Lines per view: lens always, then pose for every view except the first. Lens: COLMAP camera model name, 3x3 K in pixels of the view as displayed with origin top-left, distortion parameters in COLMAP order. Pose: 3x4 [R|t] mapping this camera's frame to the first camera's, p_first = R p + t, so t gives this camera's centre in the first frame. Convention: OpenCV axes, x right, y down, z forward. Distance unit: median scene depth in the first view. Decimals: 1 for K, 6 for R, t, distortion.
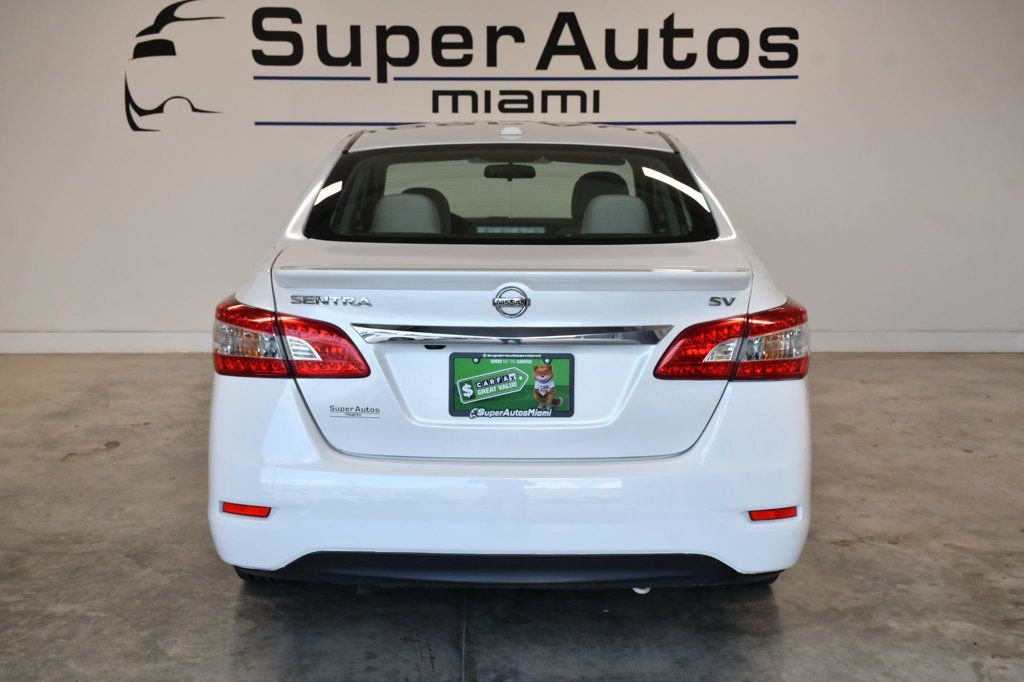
lens RADIAL K [[1291.0, 0, 518.6], [0, 1291.0, 346.2], [0, 0, 1]] dist [0.129716, 0.000000]
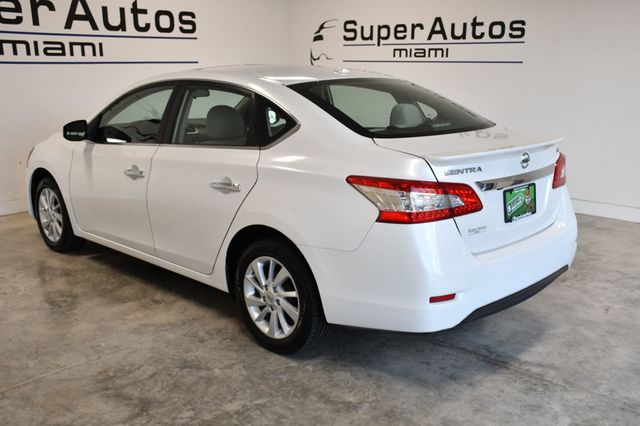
lens RADIAL K [[659.3, 0, 319.3], [0, 659.3, 211.0], [0, 0, 1]] dist [0.057299, 0.000000]
pose [[0.714114, -0.157505, 0.682080, -0.833246], [0.119626, 0.987484, 0.102785, -0.088662], [-0.689732, 0.008194, 0.724018, 0.442408]]
